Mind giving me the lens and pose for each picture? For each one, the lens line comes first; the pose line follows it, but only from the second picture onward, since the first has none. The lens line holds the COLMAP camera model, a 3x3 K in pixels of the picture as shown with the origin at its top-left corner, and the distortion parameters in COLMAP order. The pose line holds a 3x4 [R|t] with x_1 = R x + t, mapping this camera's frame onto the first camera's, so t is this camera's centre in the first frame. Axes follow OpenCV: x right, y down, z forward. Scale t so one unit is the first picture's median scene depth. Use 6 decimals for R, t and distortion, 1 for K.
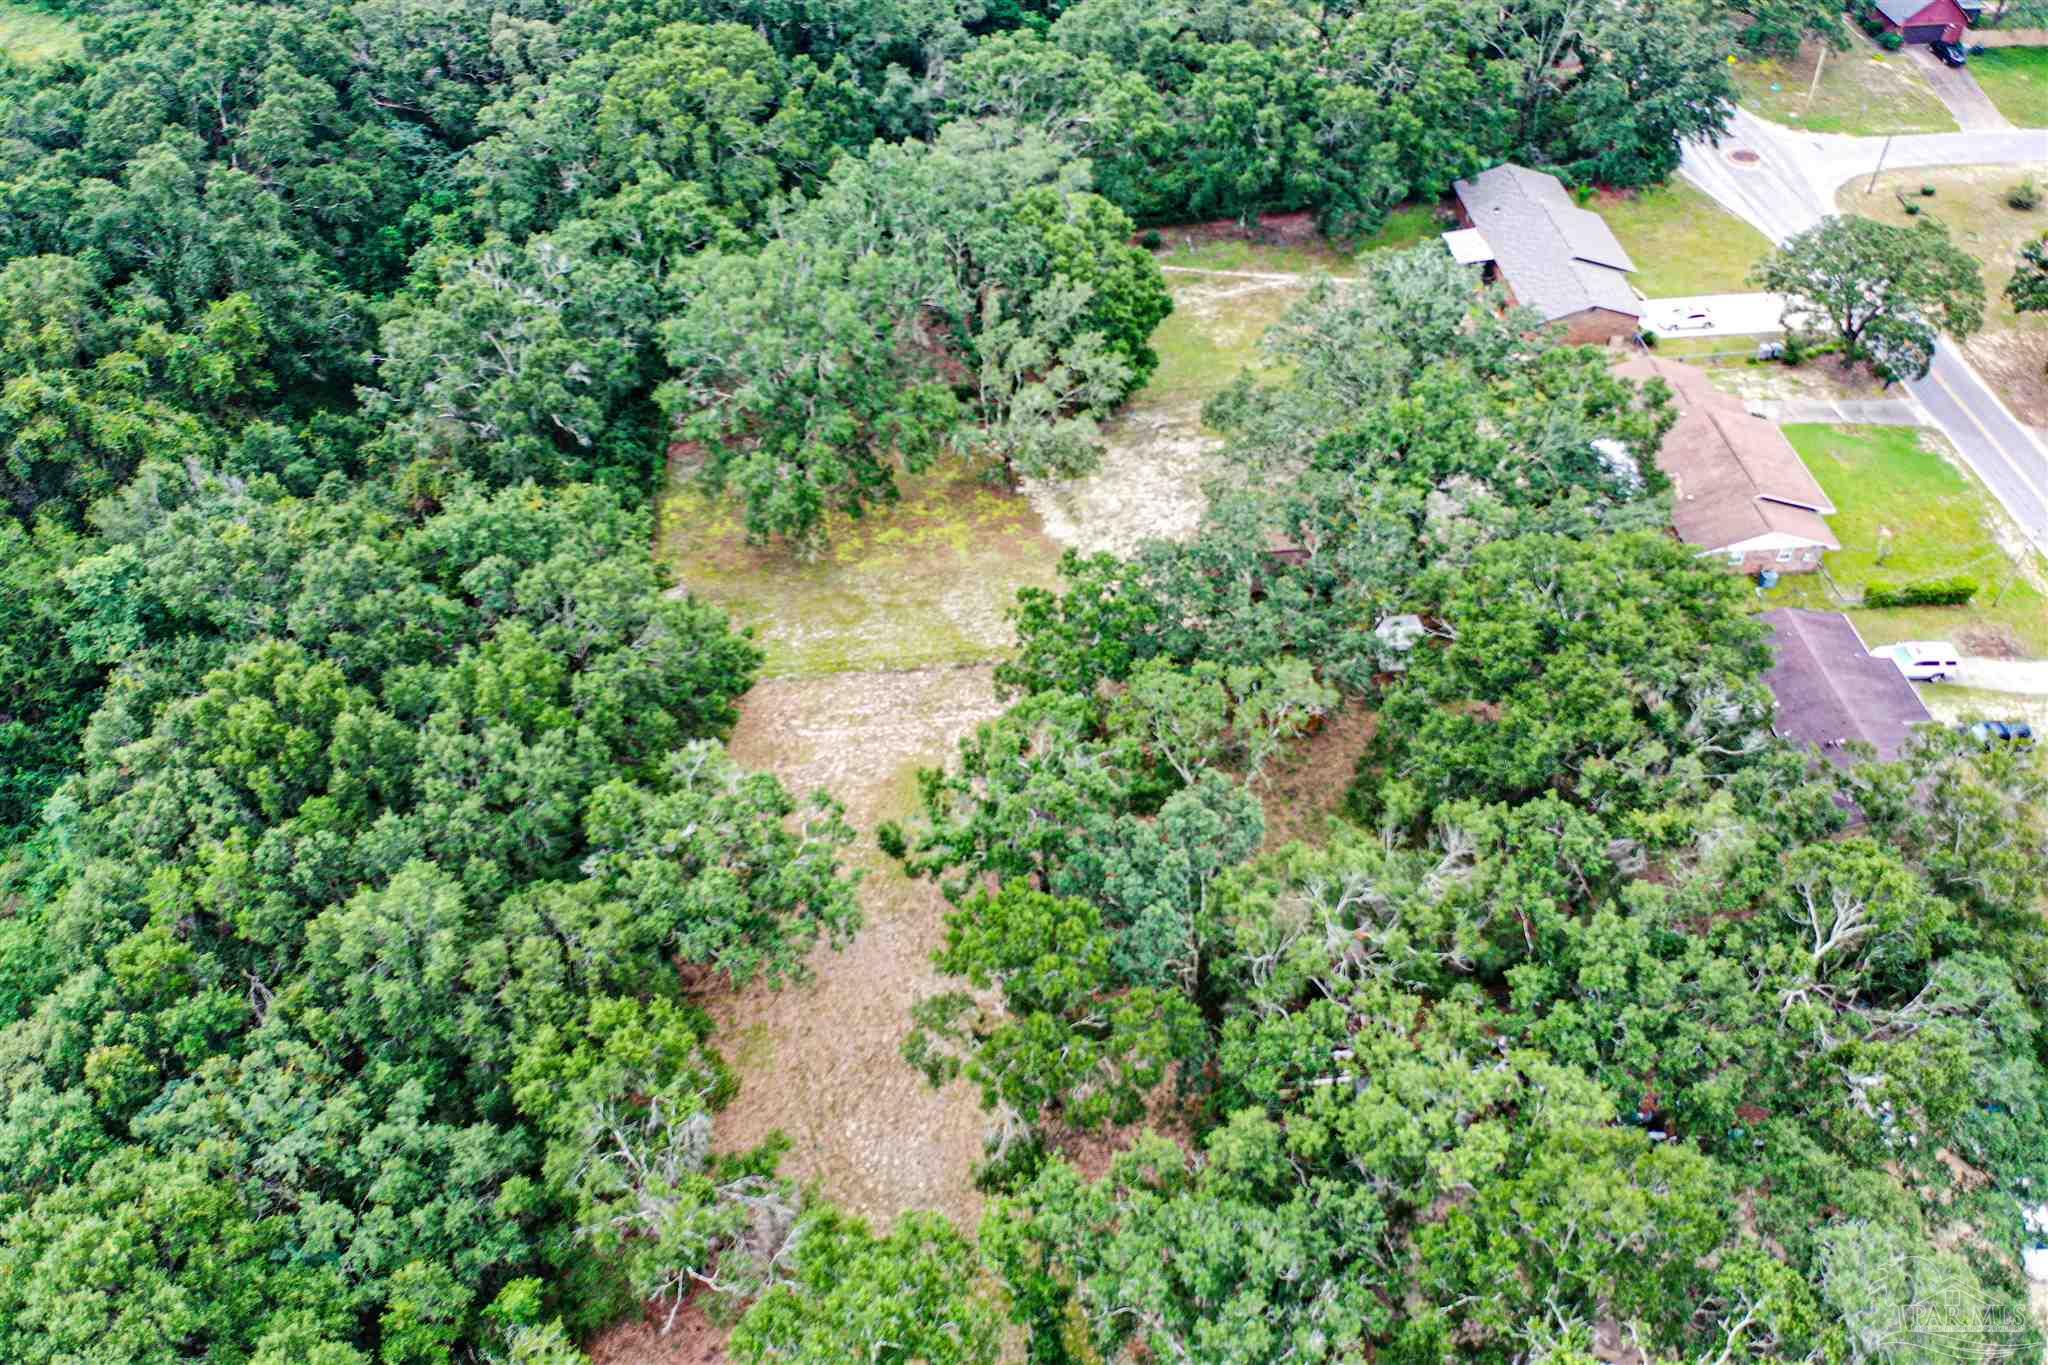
lens RADIAL K [[1595.7, 0, 1025.7], [0, 1595.7, 687.6], [0, 0, 1]] dist [-0.022783, 0.014203]
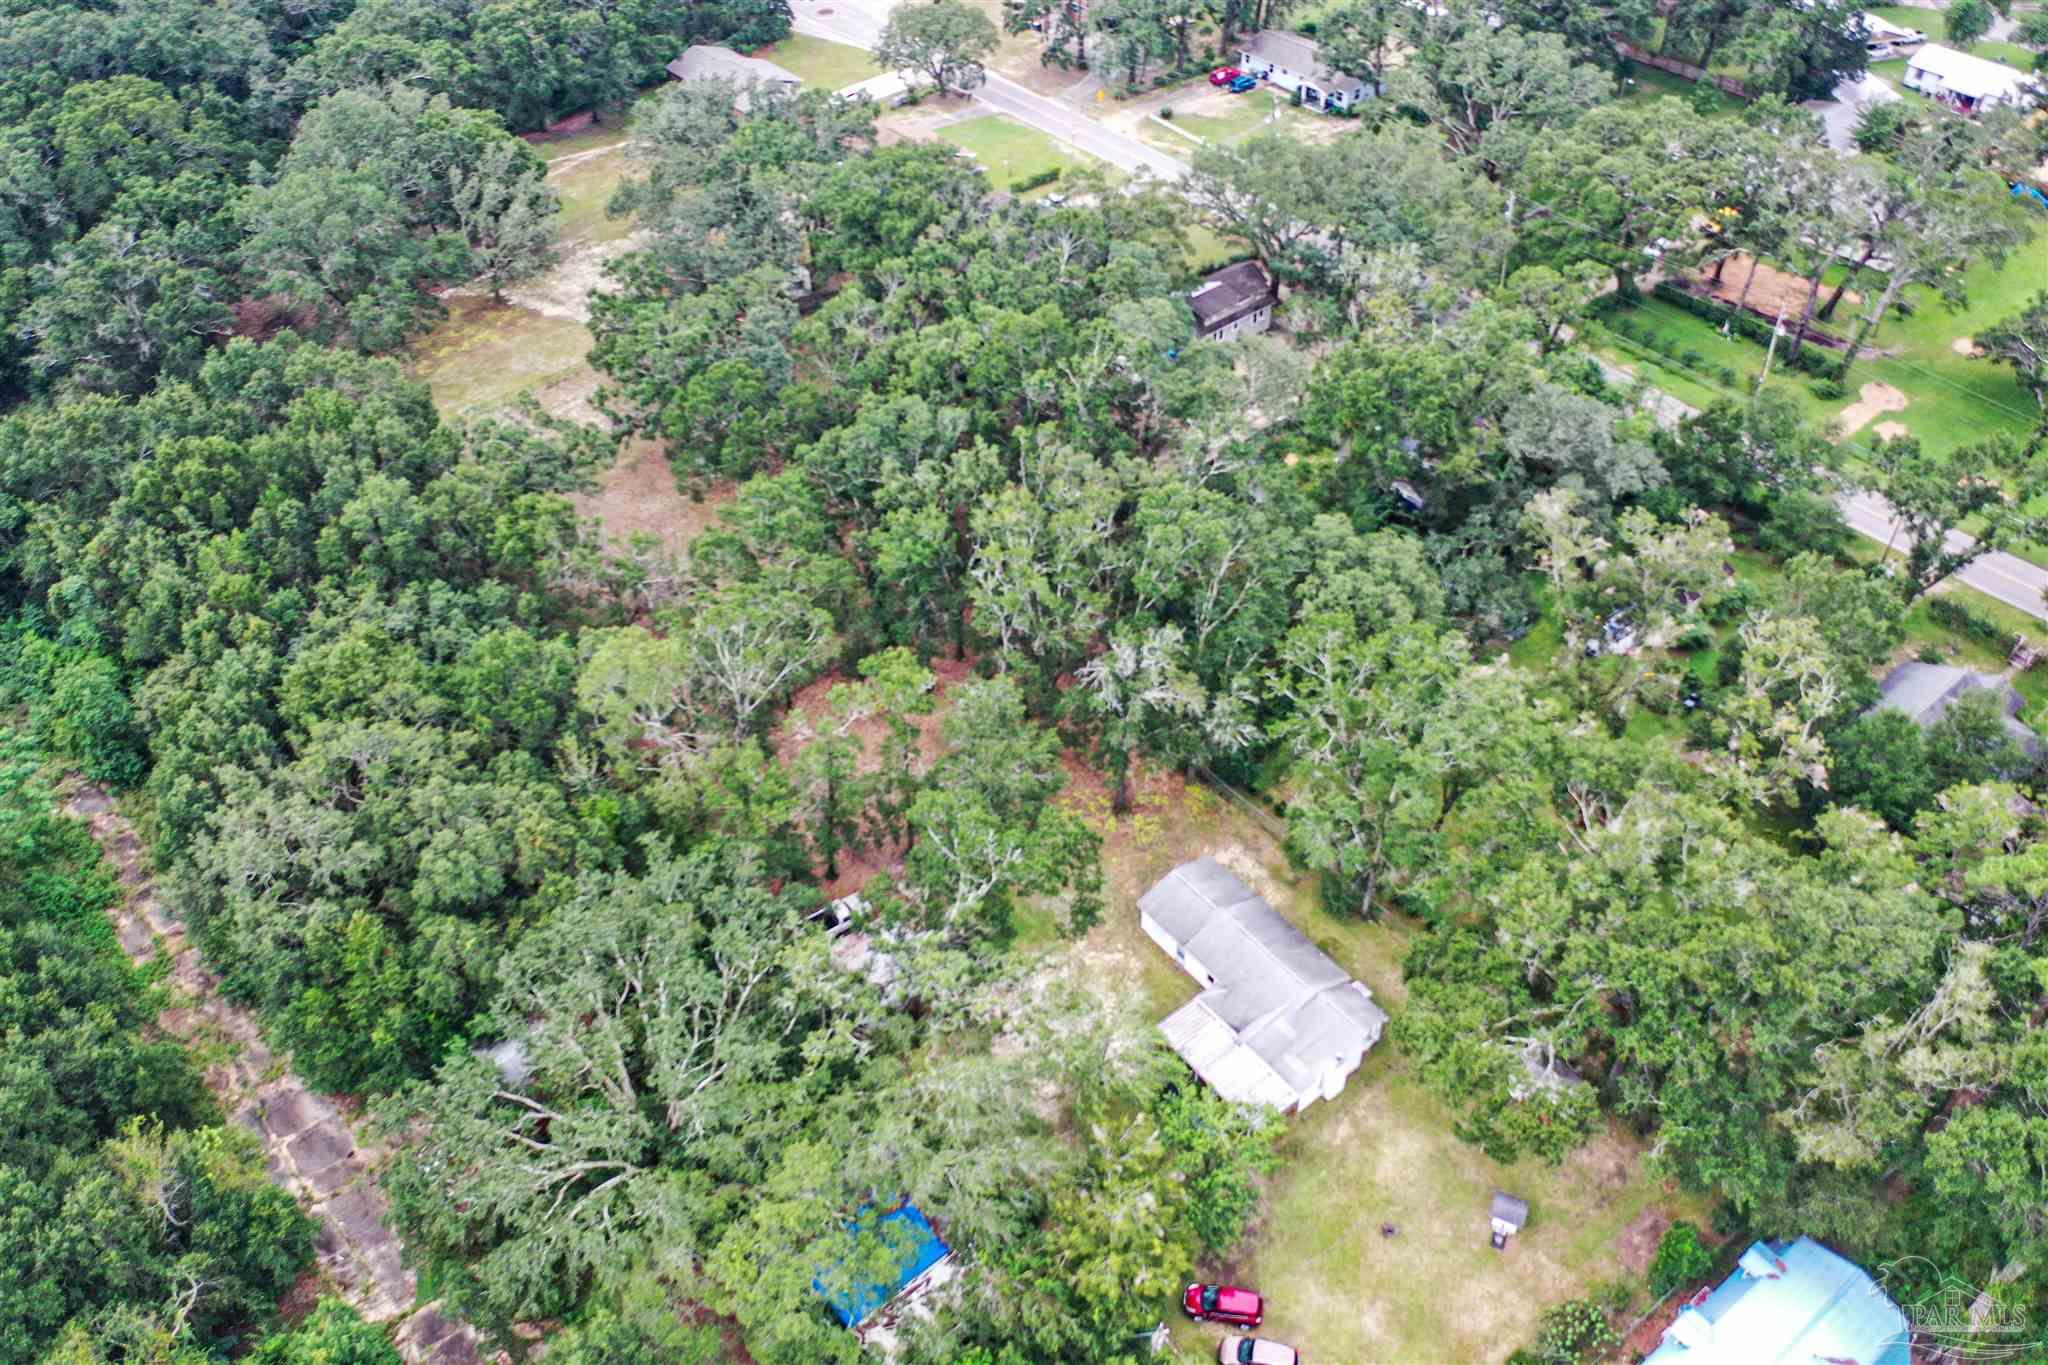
lens RADIAL K [[1595.7, 0, 1027.4], [0, 1595.7, 676.8], [0, 0, 1]] dist [-0.022783, 0.014203]
pose [[0.809559, -0.400809, 0.428913, -0.357454], [0.419376, 0.906133, 0.055201, 0.285706], [-0.410777, 0.135187, 0.901658, -0.436567]]
